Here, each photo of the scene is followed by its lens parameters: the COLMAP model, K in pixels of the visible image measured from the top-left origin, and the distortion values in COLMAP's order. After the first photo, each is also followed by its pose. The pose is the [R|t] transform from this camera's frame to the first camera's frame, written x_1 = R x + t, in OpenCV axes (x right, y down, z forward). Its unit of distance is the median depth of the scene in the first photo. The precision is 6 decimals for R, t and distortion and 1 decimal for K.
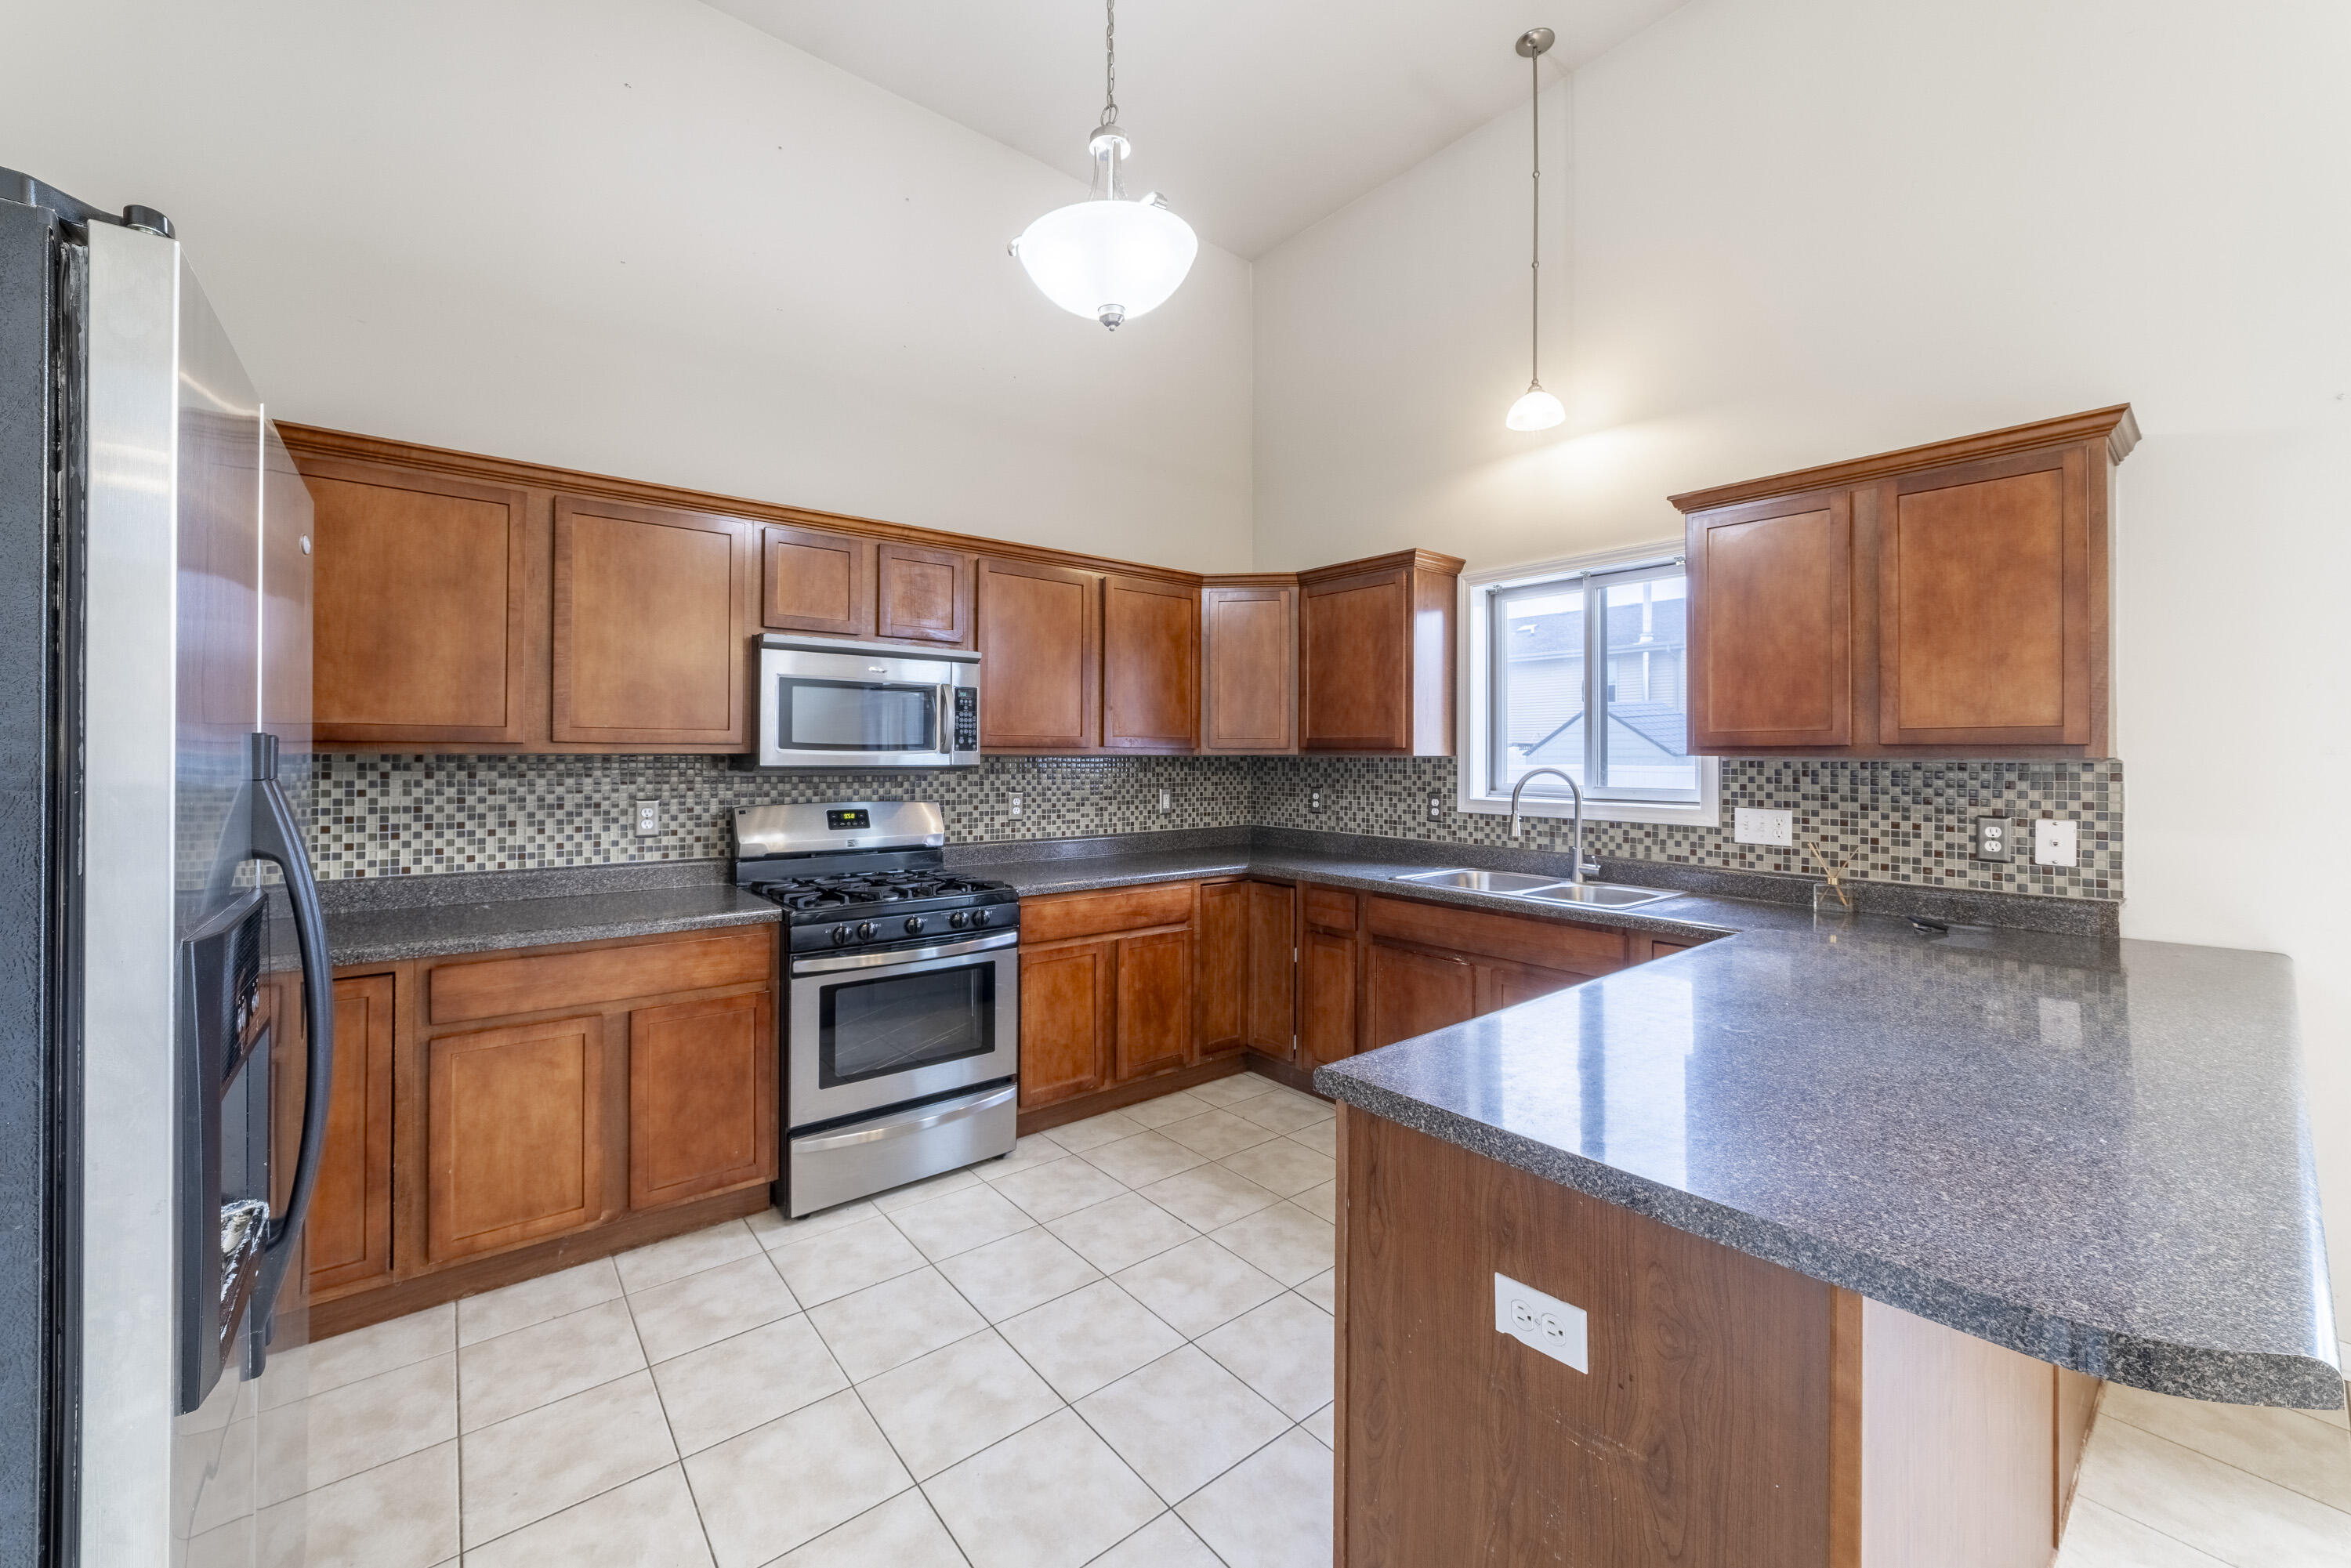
lens RADIAL K [[896.9, 0, 1156.1], [0, 896.9, 746.5], [0, 0, 1]] dist [-0.019779, 0.005906]
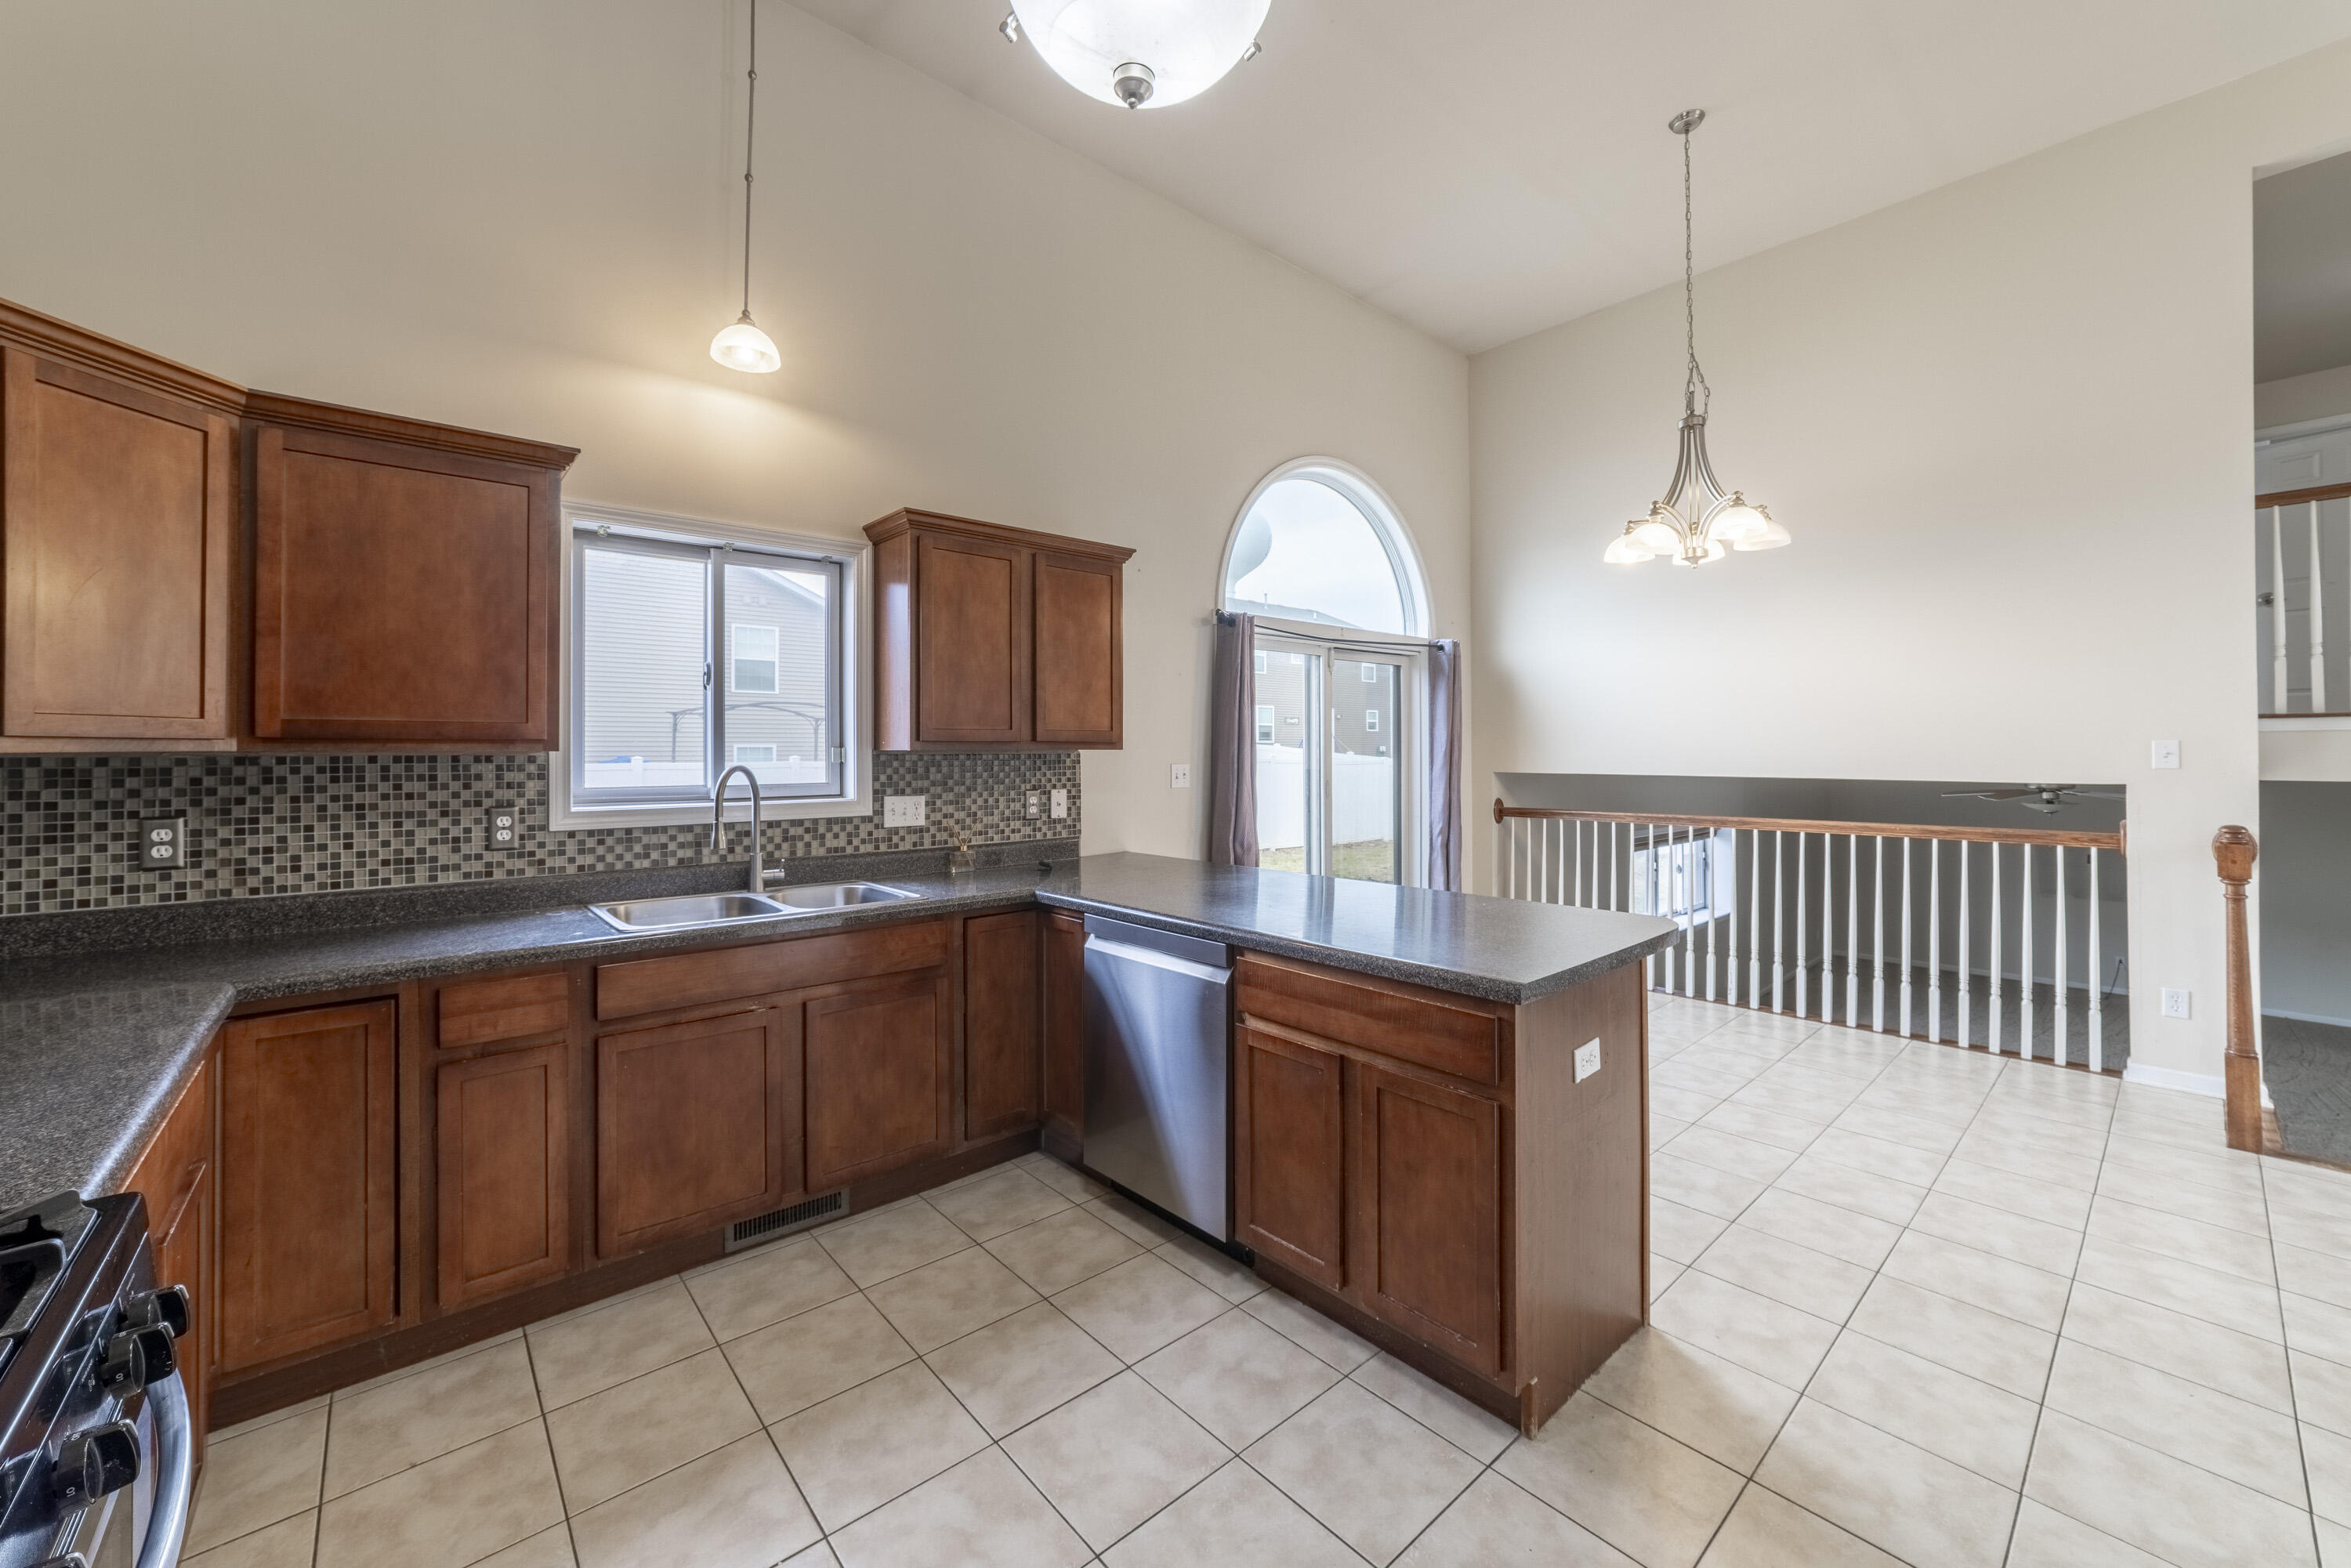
lens RADIAL K [[896.9, 0, 1165.9], [0, 896.9, 742.8], [0, 0, 1]] dist [-0.019779, 0.005906]
pose [[-0.030105, 0.006128, 0.999528, -0.485294], [-0.005567, 0.999965, -0.006299, 0.006408], [-0.999531, -0.005754, -0.030069, 0.684174]]
